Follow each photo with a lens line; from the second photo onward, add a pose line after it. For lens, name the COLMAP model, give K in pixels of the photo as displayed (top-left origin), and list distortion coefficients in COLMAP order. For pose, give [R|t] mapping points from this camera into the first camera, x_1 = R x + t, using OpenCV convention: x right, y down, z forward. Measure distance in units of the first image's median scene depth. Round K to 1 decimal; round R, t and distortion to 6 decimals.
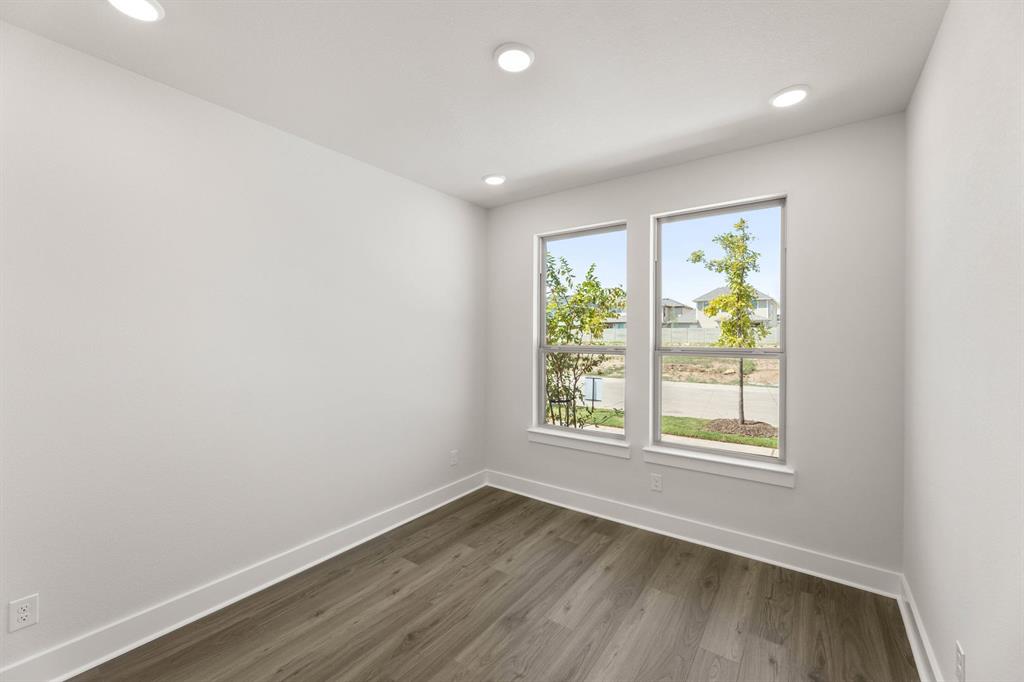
lens RADIAL K [[414.6, 0, 510.1], [0, 414.6, 340.7], [0, 0, 1]] dist [0.000285, -0.000093]
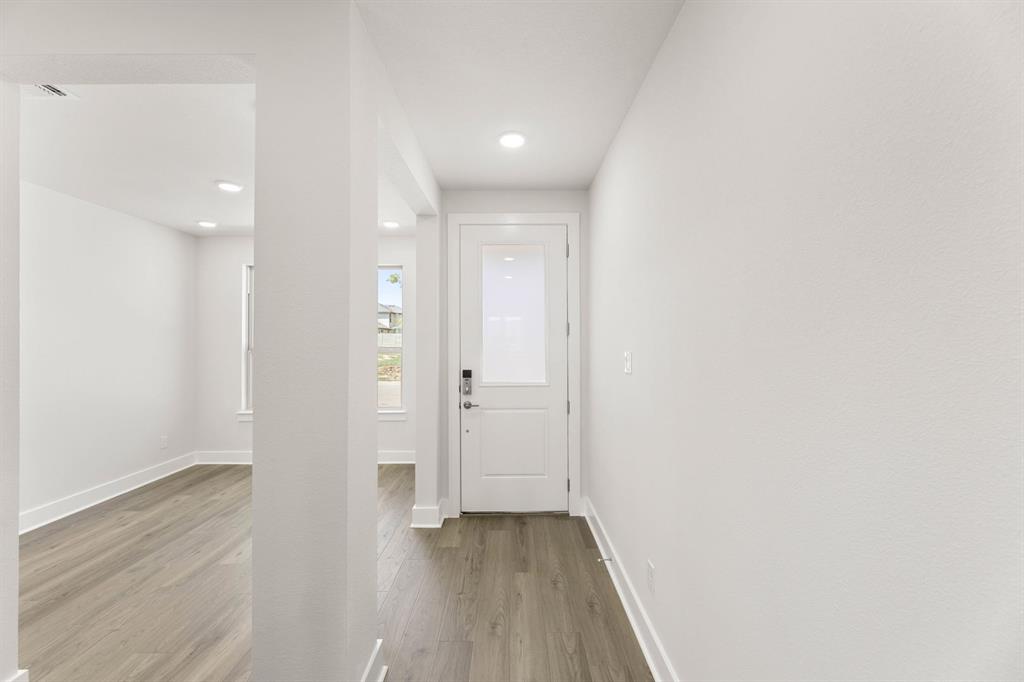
lens RADIAL K [[414.6, 0, 510.1], [0, 414.6, 340.7], [0, 0, 1]] dist [0.000285, -0.000093]
pose [[0.807465, -0.001124, 0.589914, -0.043235], [0.008133, 0.999924, -0.009227, 0.009428], [-0.589859, 0.012249, 0.807413, -0.730467]]
